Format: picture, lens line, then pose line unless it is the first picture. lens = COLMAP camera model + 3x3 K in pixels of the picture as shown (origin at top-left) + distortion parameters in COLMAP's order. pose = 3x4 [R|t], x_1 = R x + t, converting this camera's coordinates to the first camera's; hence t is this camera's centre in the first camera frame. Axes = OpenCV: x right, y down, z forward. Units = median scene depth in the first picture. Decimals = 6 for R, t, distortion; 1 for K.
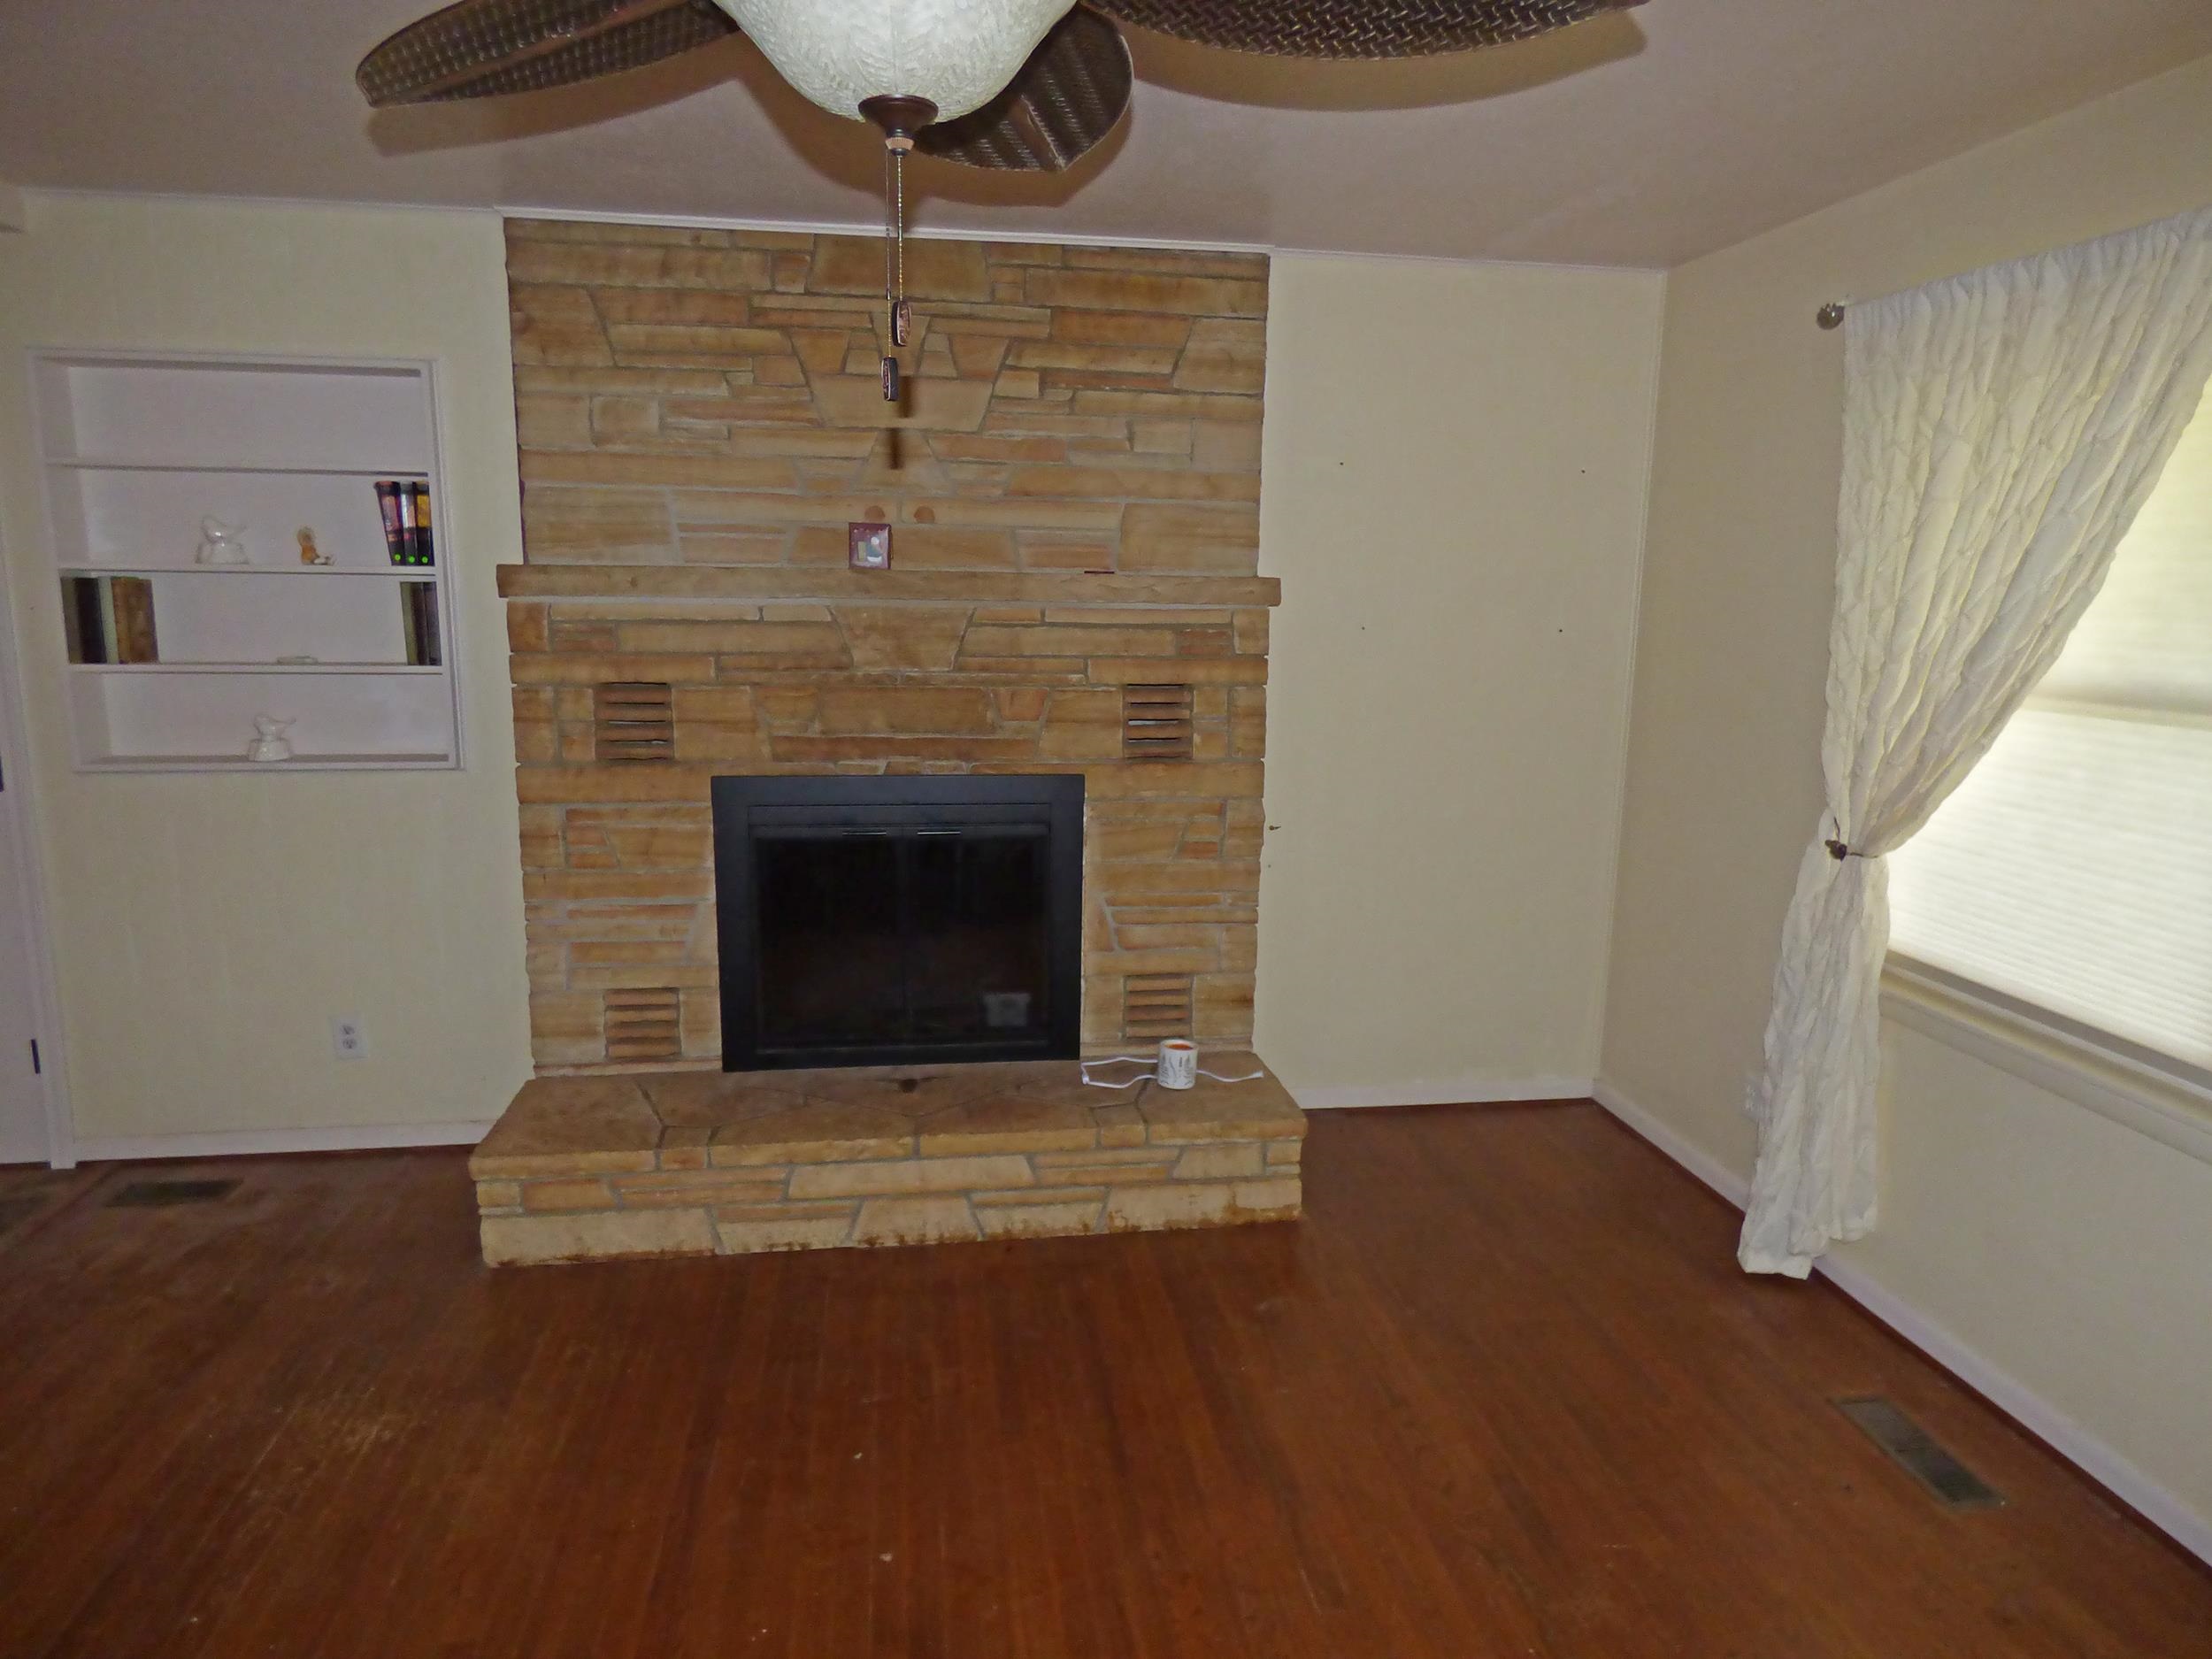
lens RADIAL K [[1345.3, 0, 1106.0], [0, 1345.3, 829.5], [0, 0, 1]] dist [-0.013490, 0.001027]
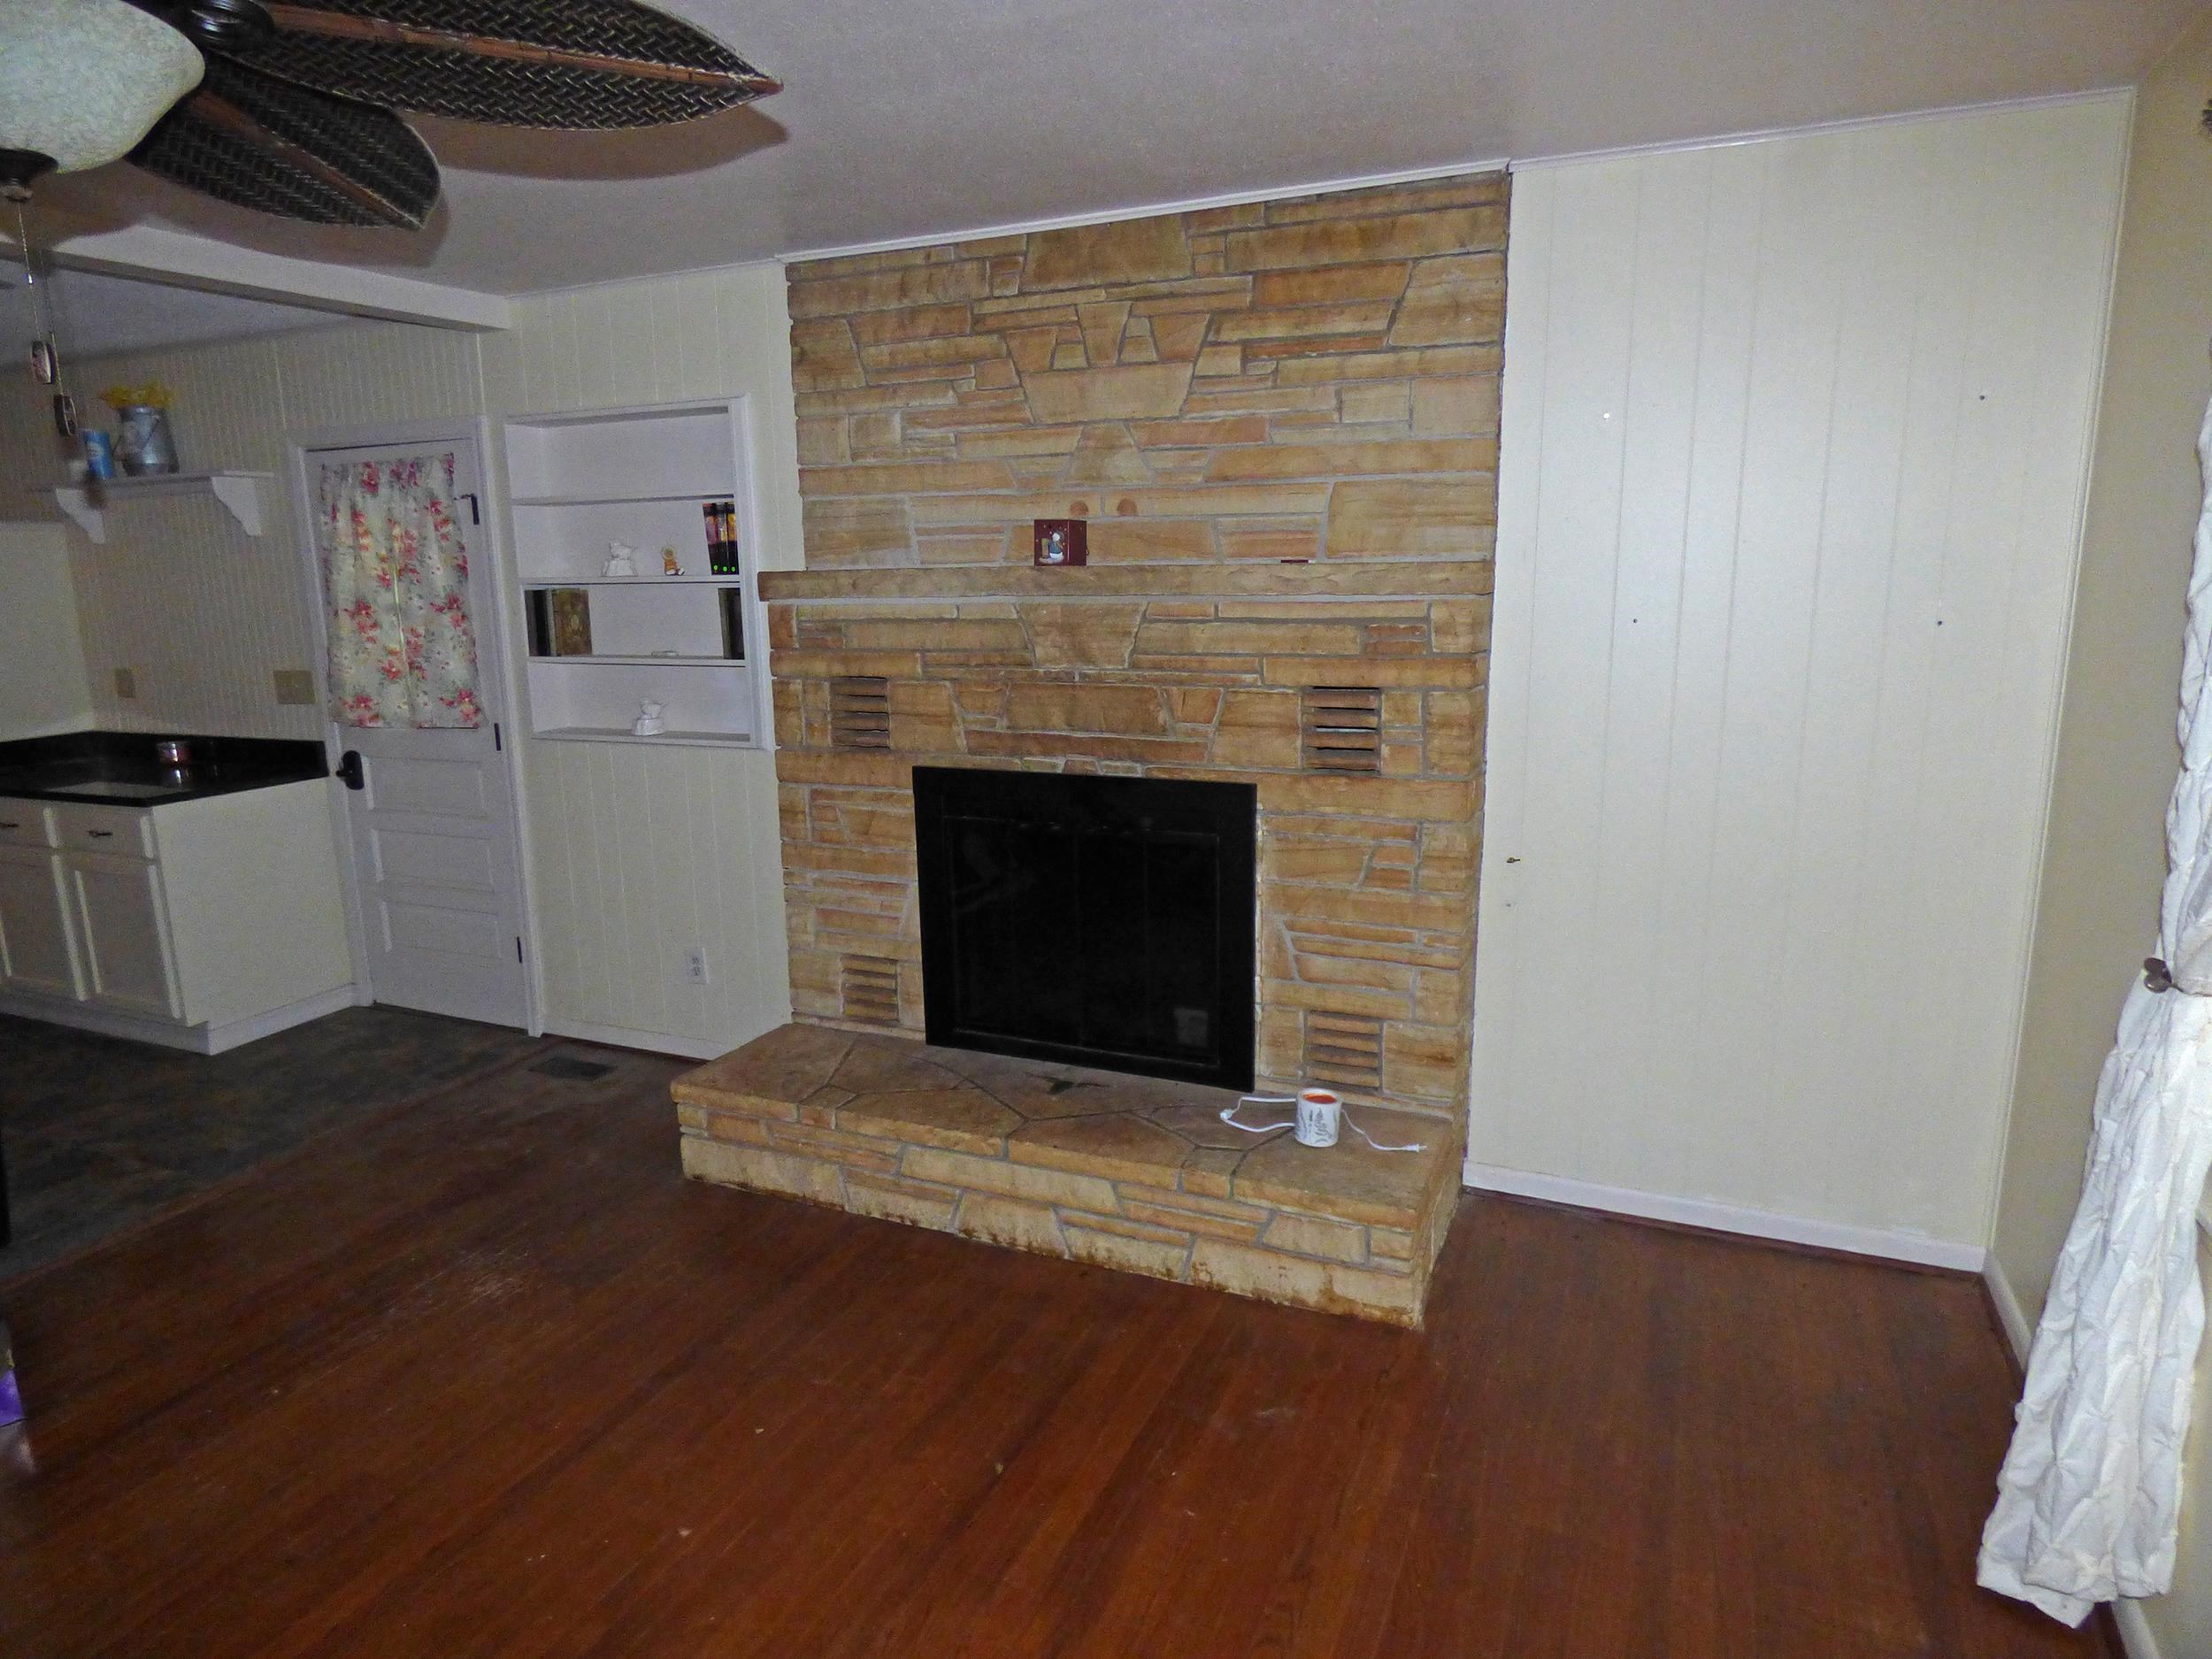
lens RADIAL K [[1314.9, 0, 1106.0], [0, 1314.9, 829.5], [0, 0, 1]] dist [-0.017080, 0.001069]
pose [[0.848181, 0.075388, -0.524315, 0.376127], [-0.068005, 0.997127, 0.033359, -0.033829], [0.525324, 0.007362, 0.850871, 0.192380]]
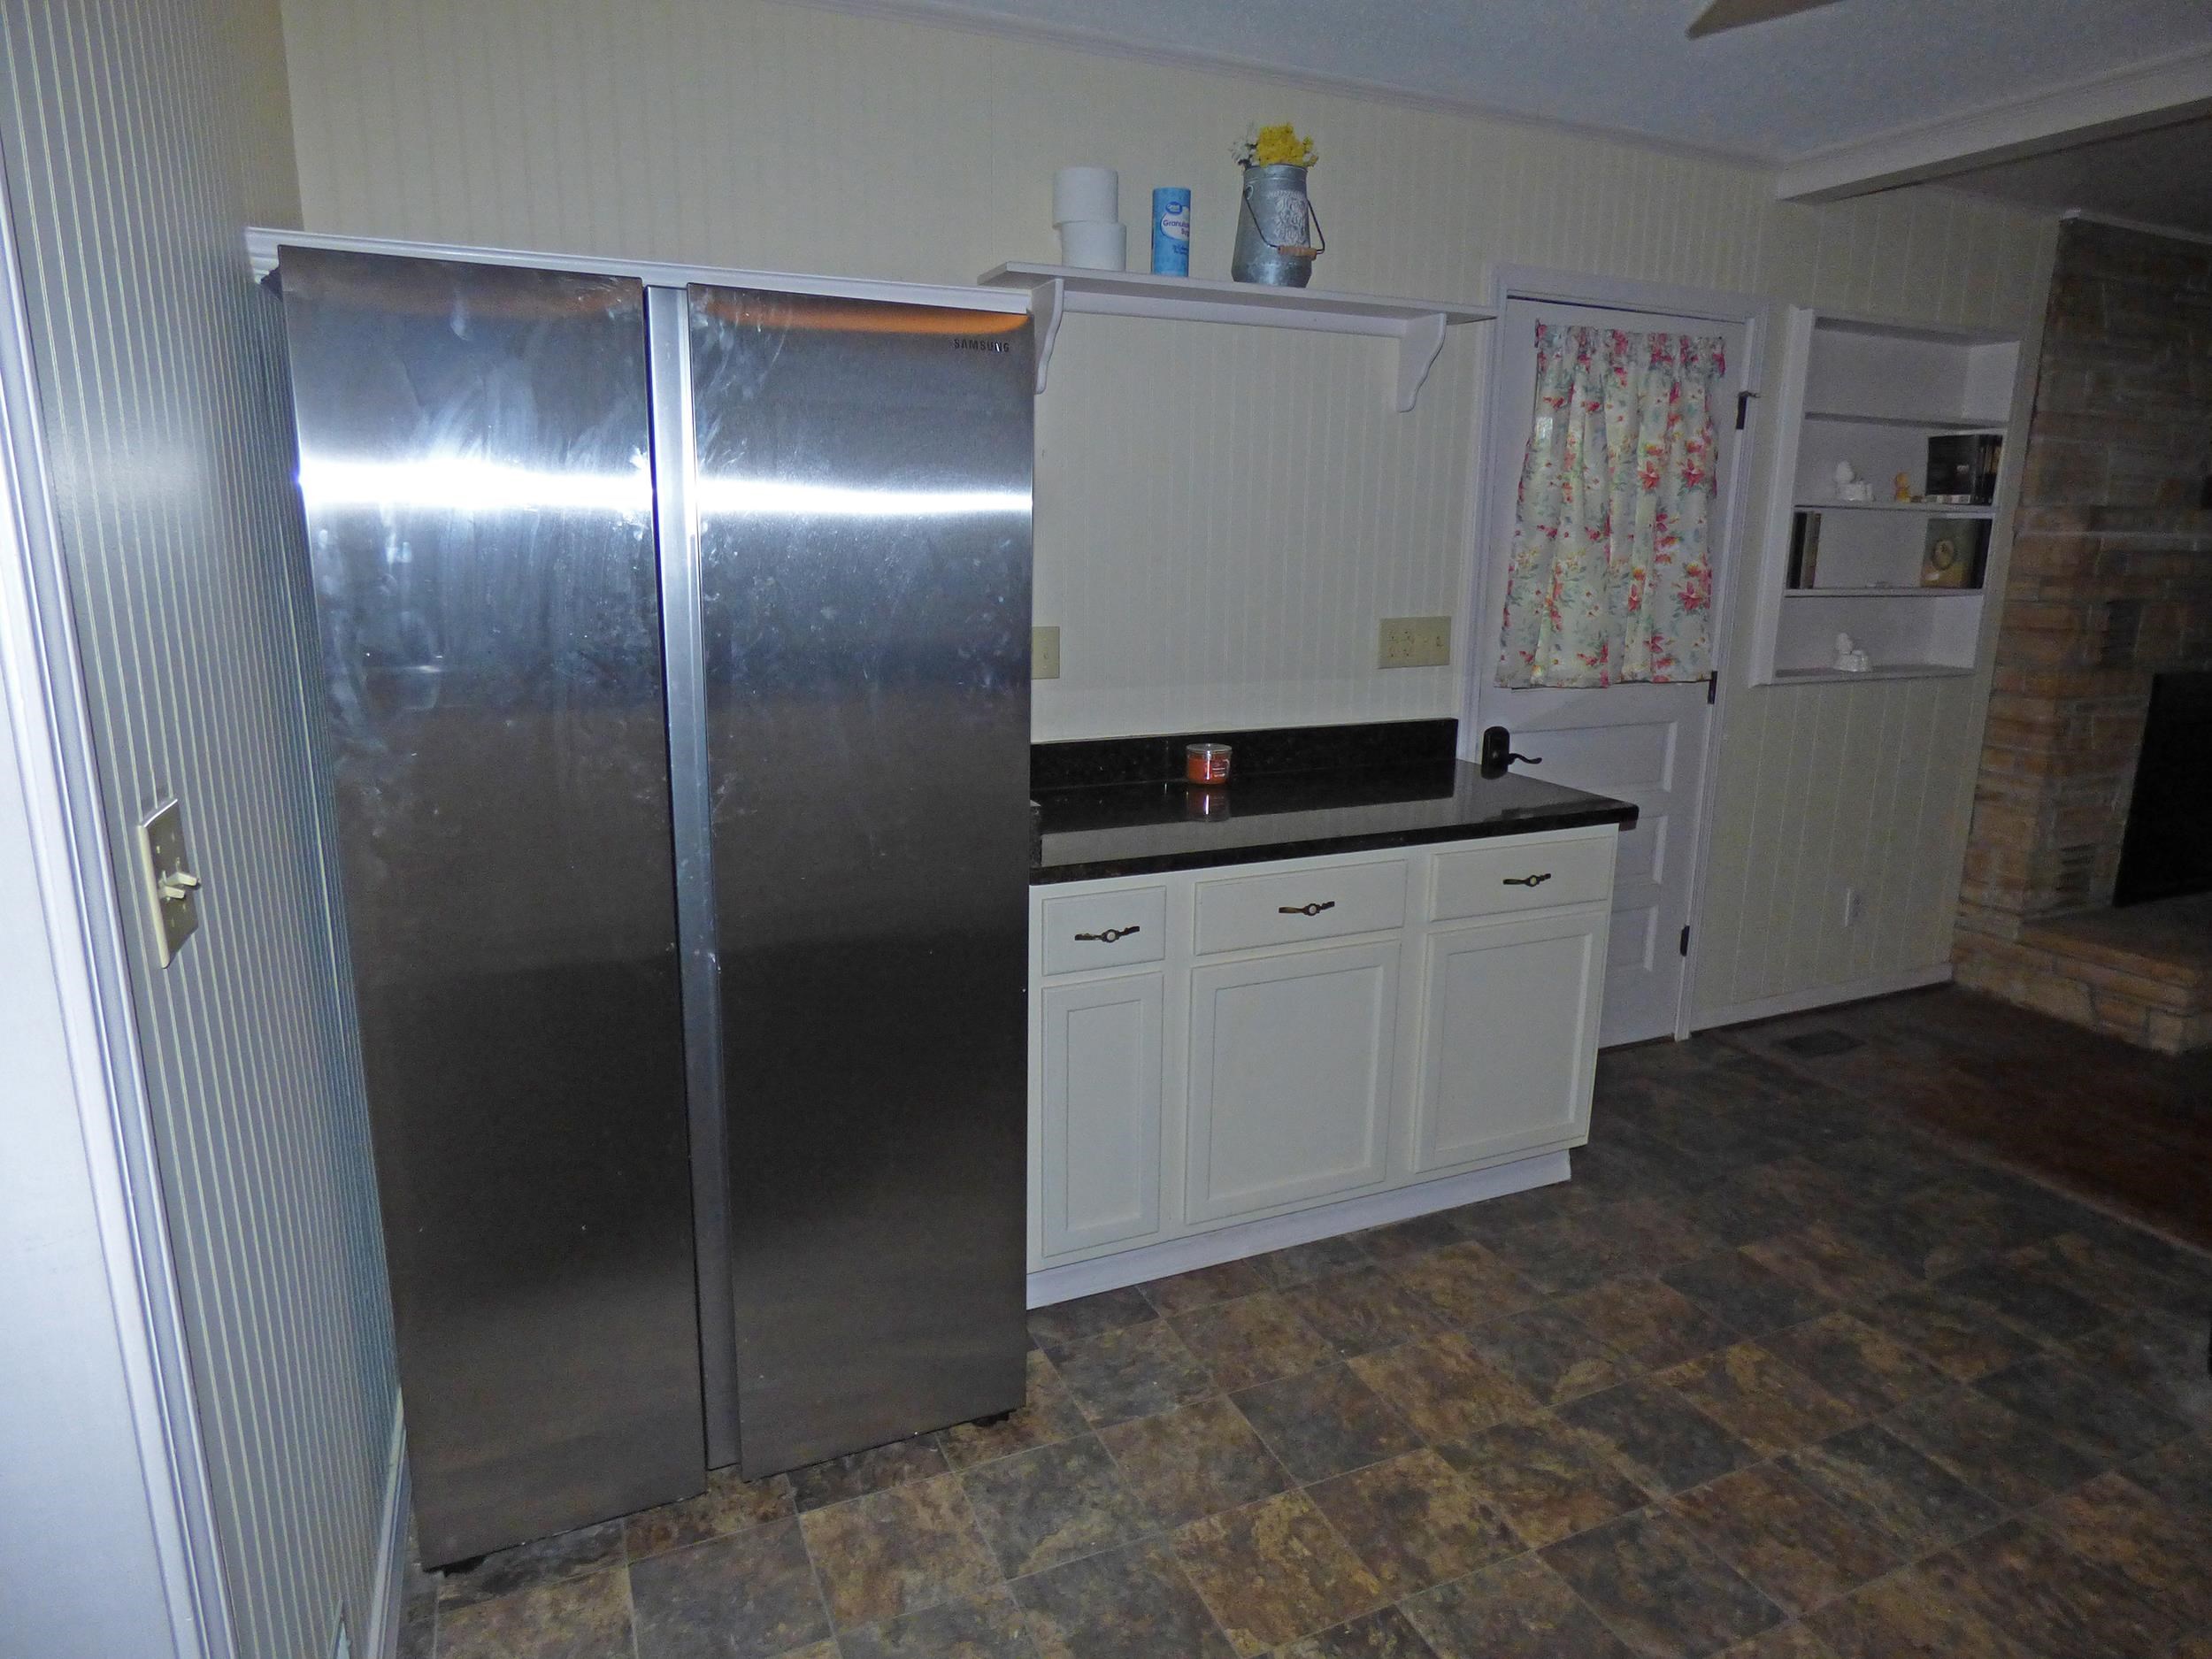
lens RADIAL K [[1345.3, 0, 1106.0], [0, 1345.3, 829.5], [0, 0, 1]] dist [-0.013490, 0.001027]
pose [[0.961929, -0.060953, 0.266416, -1.576206], [0.049874, 0.997594, 0.048160, -0.002611], [-0.268710, -0.033040, 0.962654, 0.043623]]
